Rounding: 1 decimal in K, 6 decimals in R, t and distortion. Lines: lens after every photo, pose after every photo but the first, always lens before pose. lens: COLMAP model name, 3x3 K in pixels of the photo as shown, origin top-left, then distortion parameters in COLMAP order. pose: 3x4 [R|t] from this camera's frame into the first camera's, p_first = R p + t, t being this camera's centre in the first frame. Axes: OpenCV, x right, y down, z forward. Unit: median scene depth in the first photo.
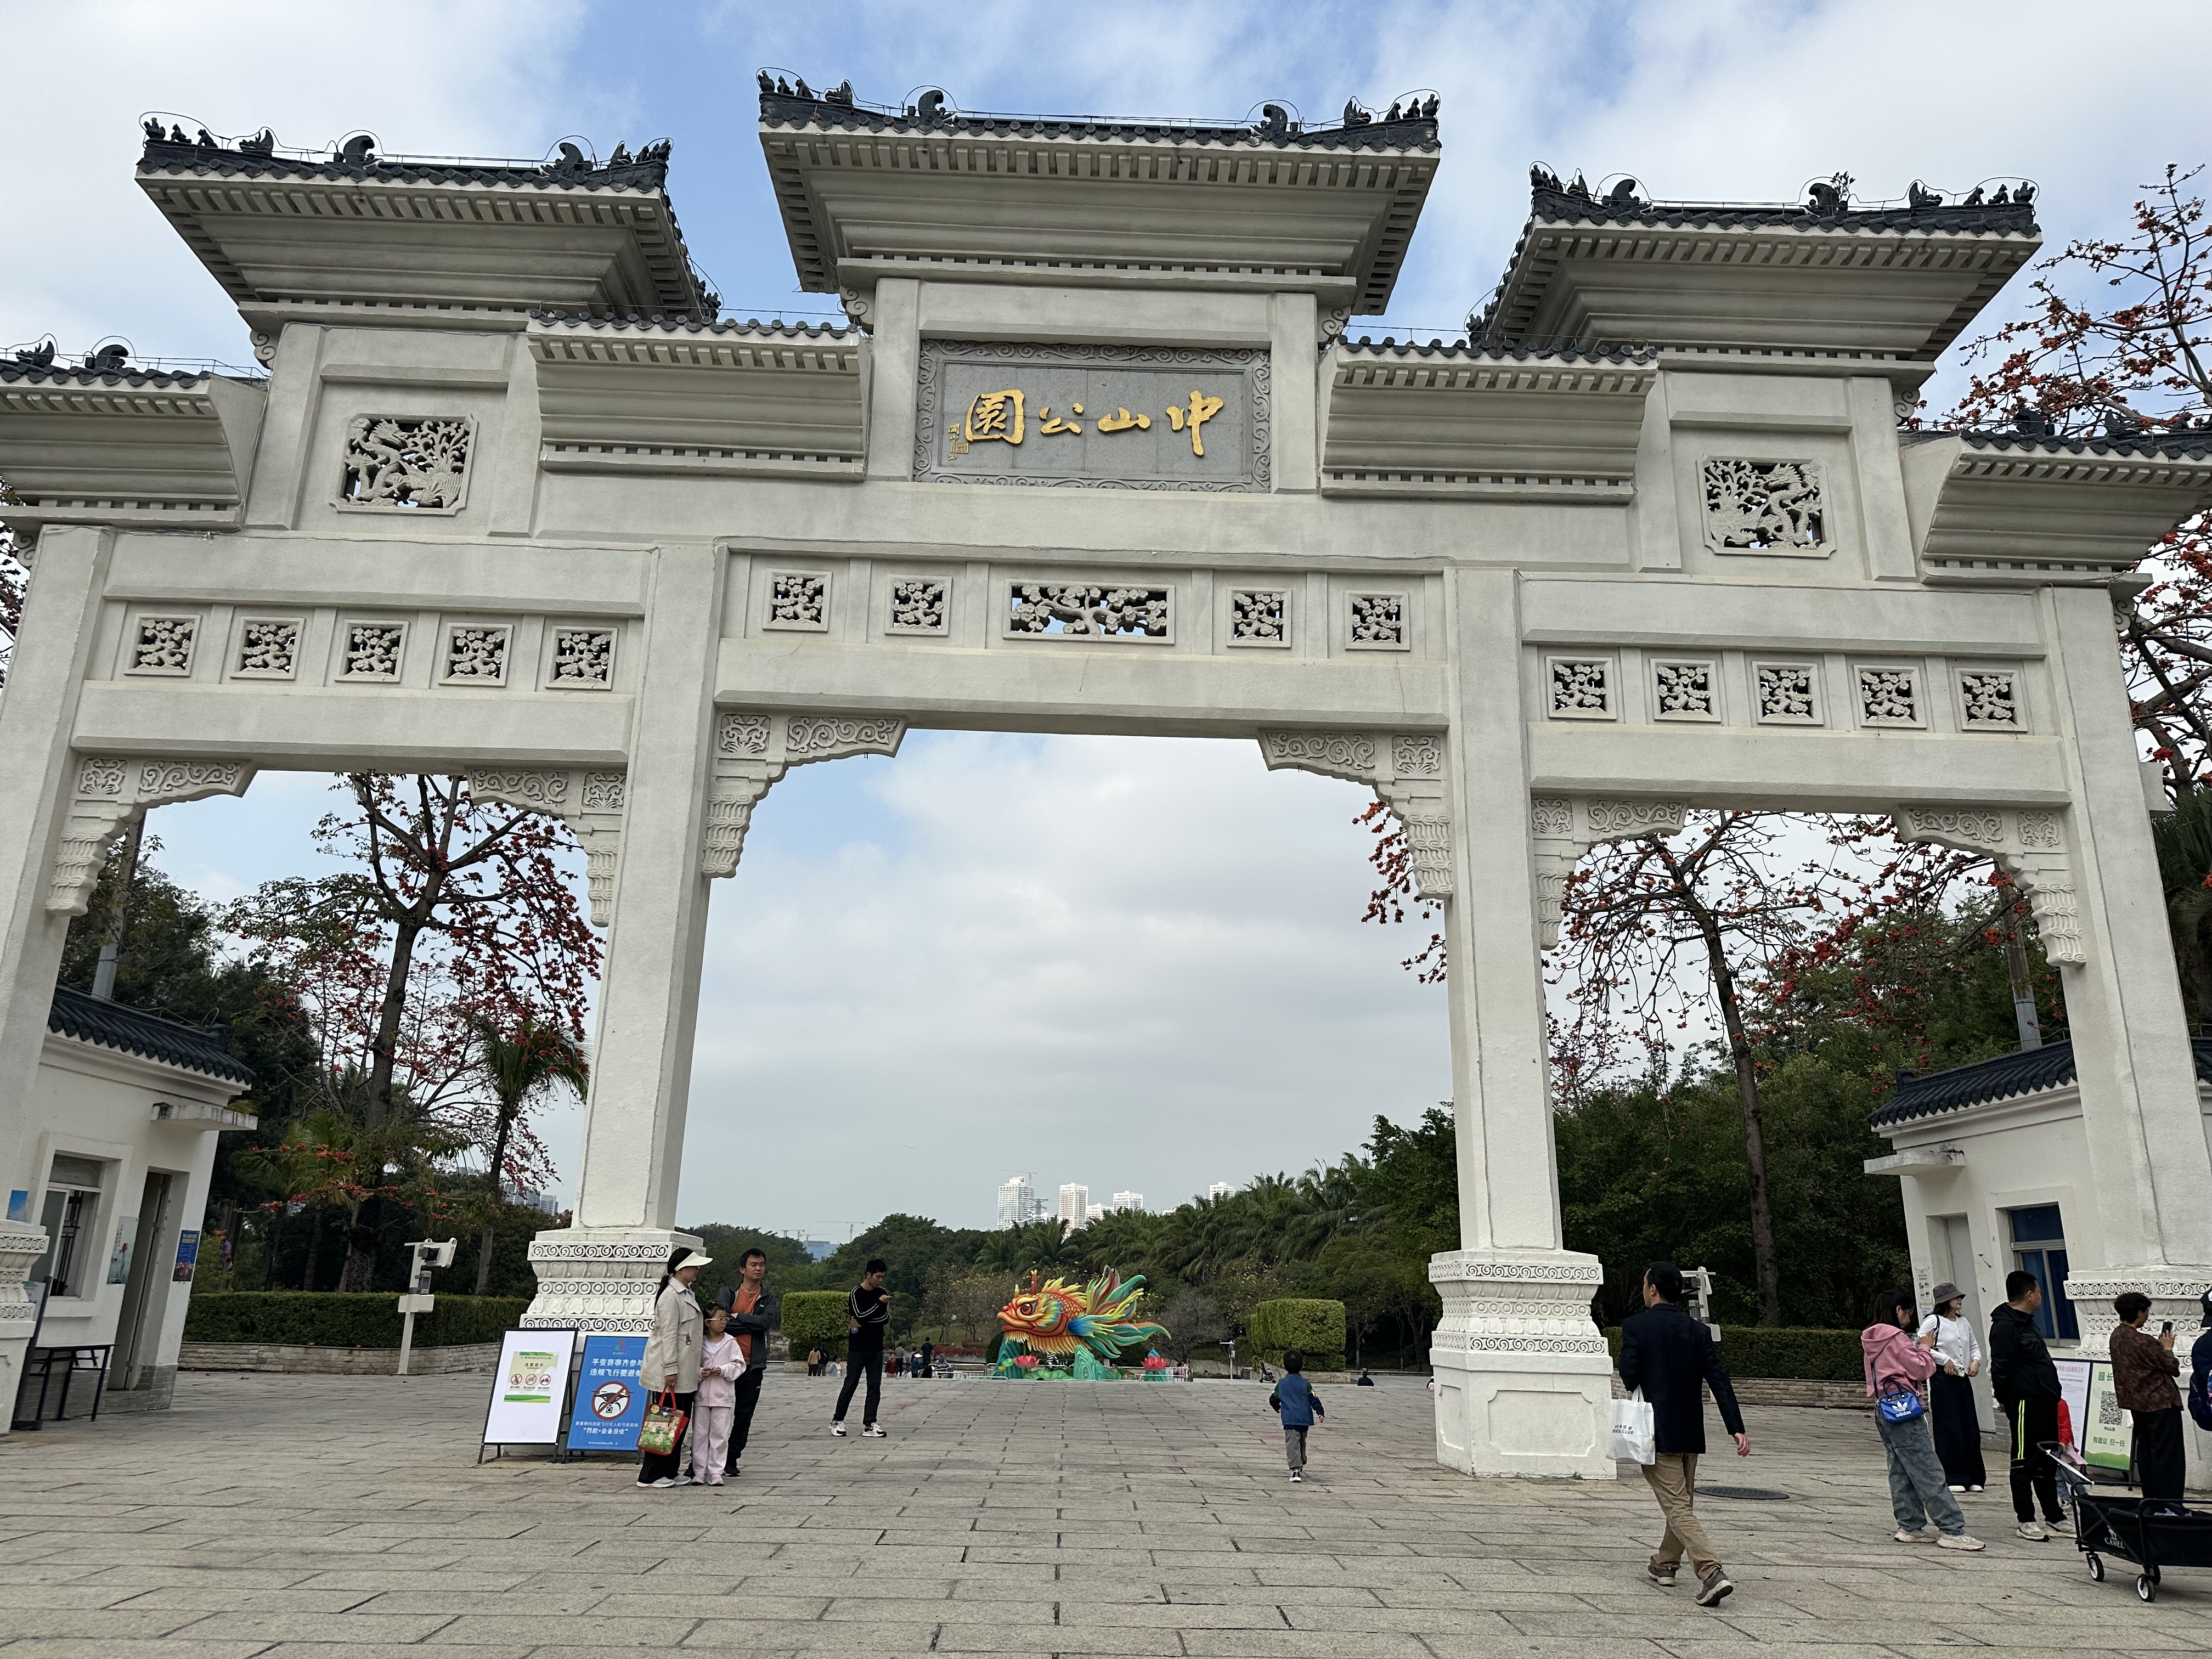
lens RADIAL K [[1545.0, 0, 1097.8], [0, 1545.0, 780.3], [0, 0, 1]] dist [0.070808, -0.001333]
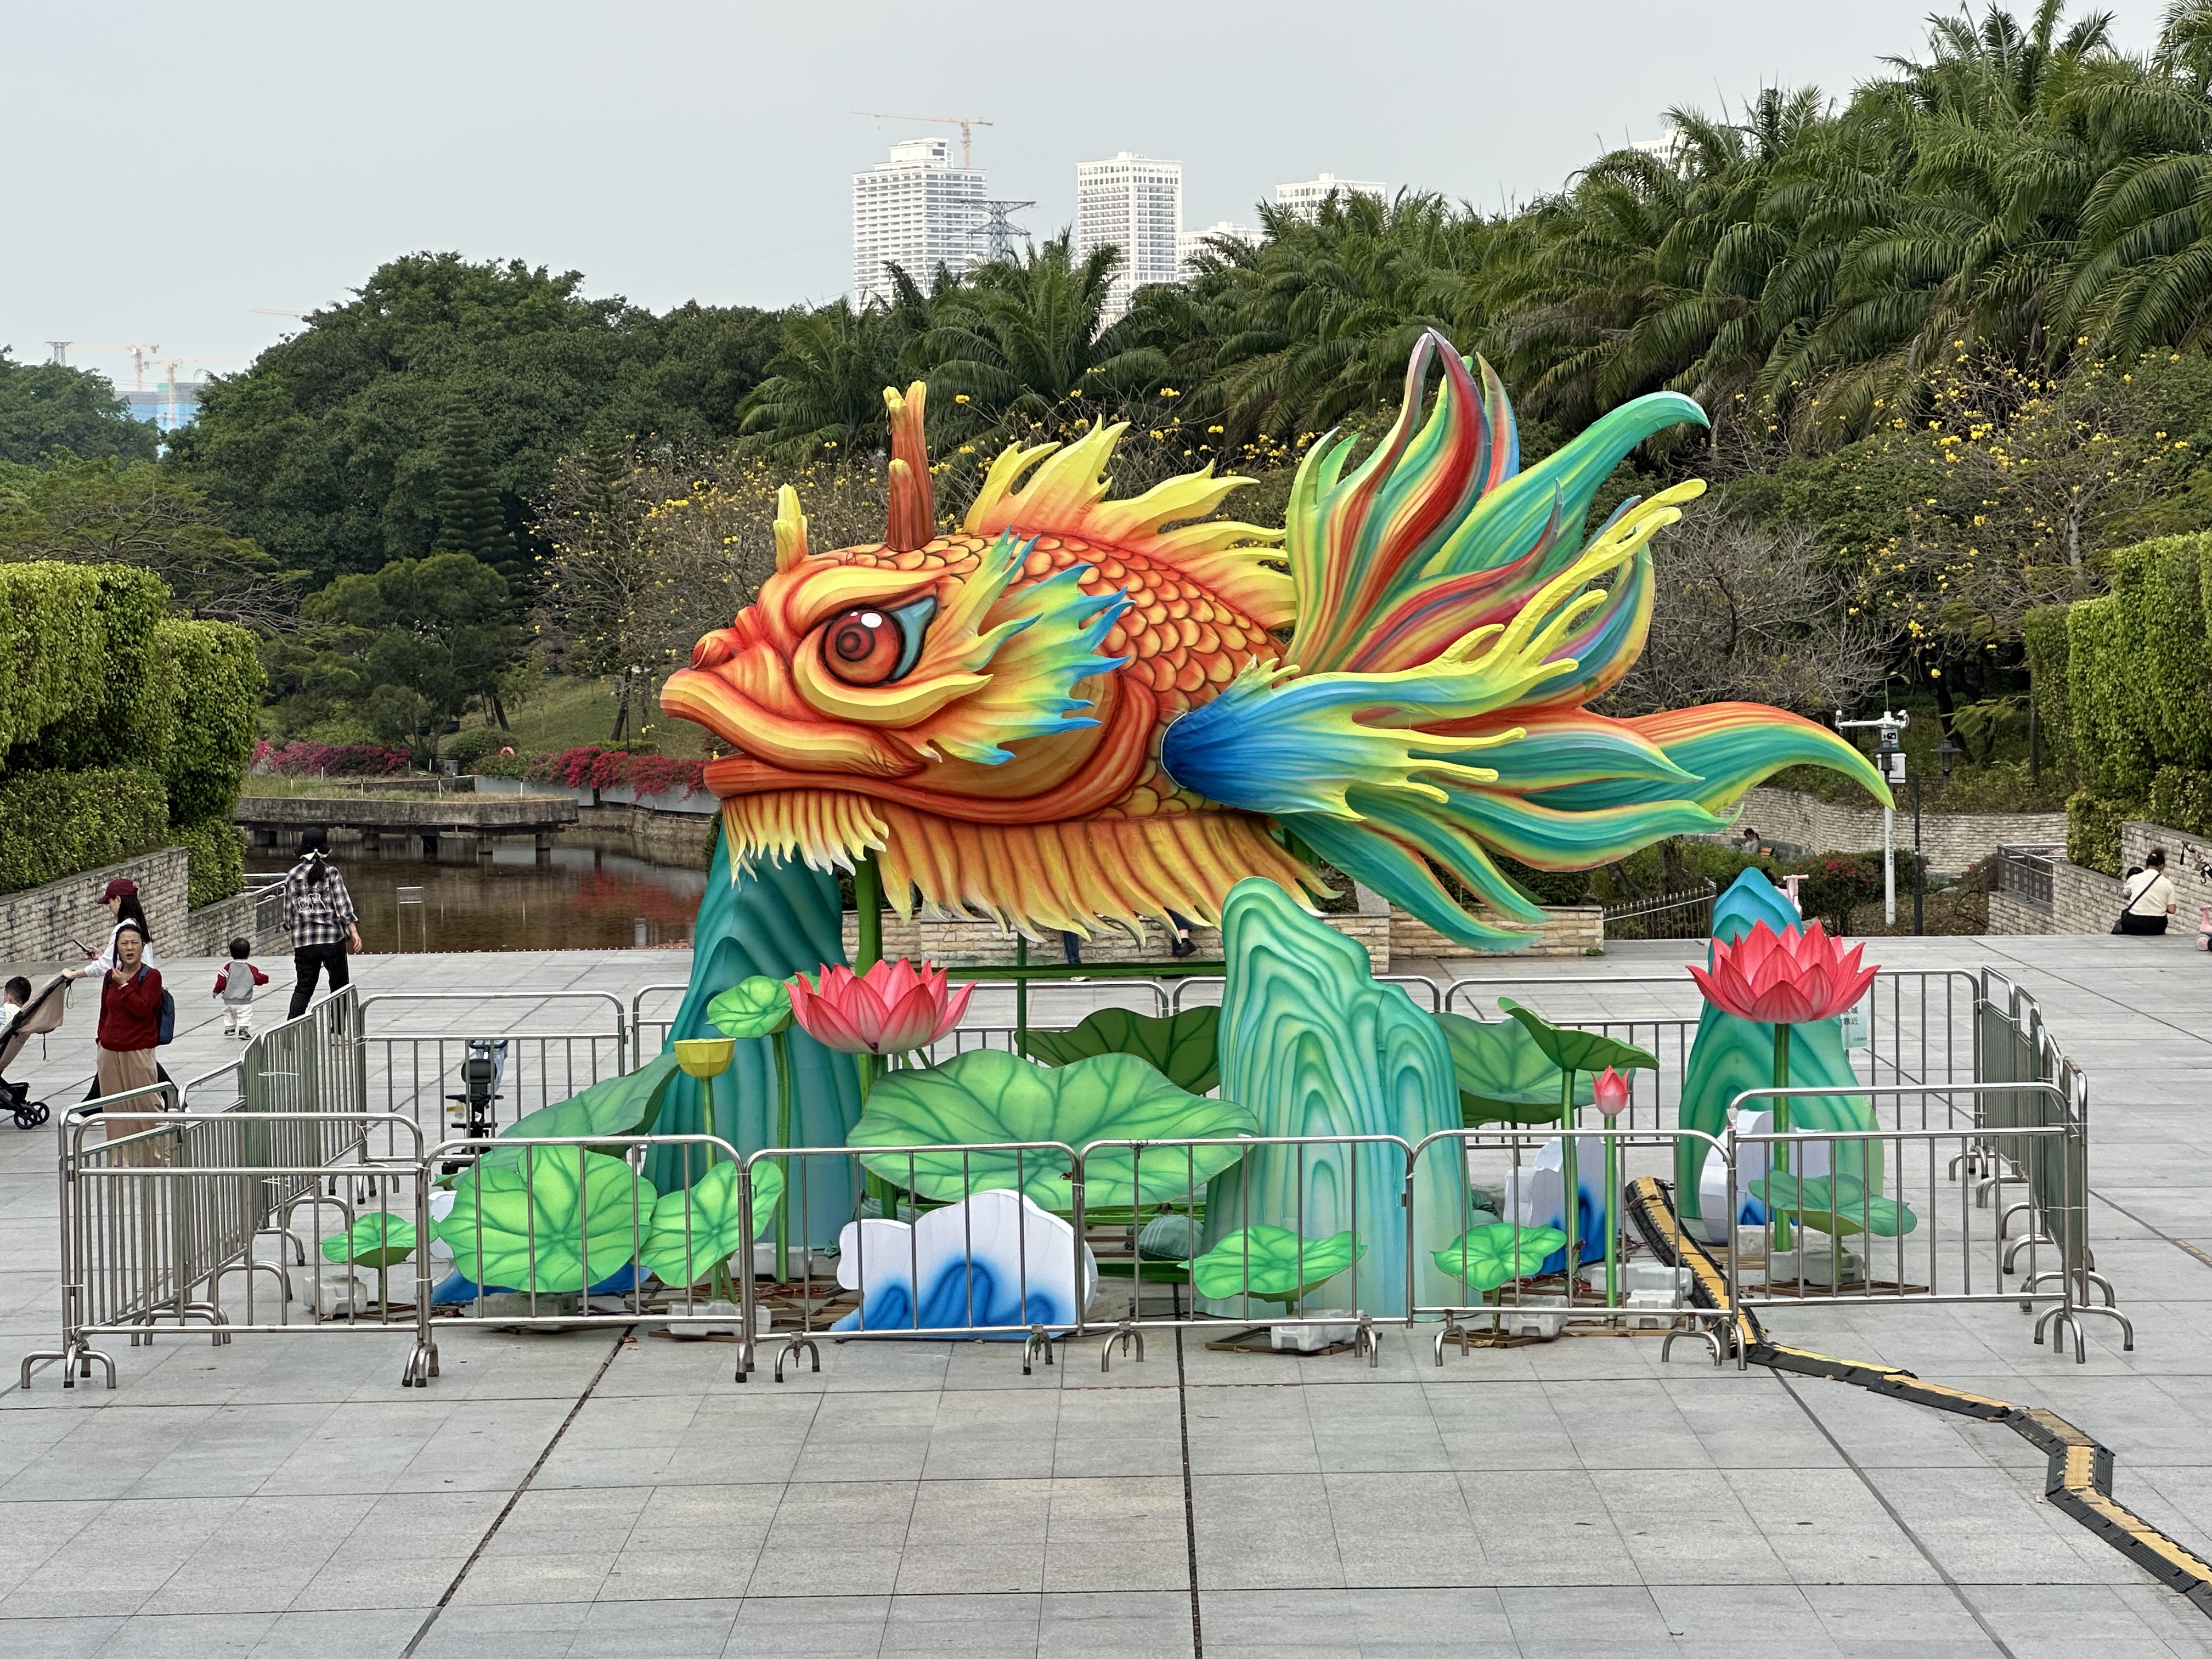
lens RADIAL K [[5795.5, 0, 1106.0], [0, 5795.5, 829.5], [0, 0, 1]] dist [-0.043904, 13.359818]
pose [[0.999214, -0.032593, -0.022546, -0.004322], [0.038531, 0.932086, 0.360181, 0.057026], [0.009275, -0.360766, 0.932610, 0.172652]]
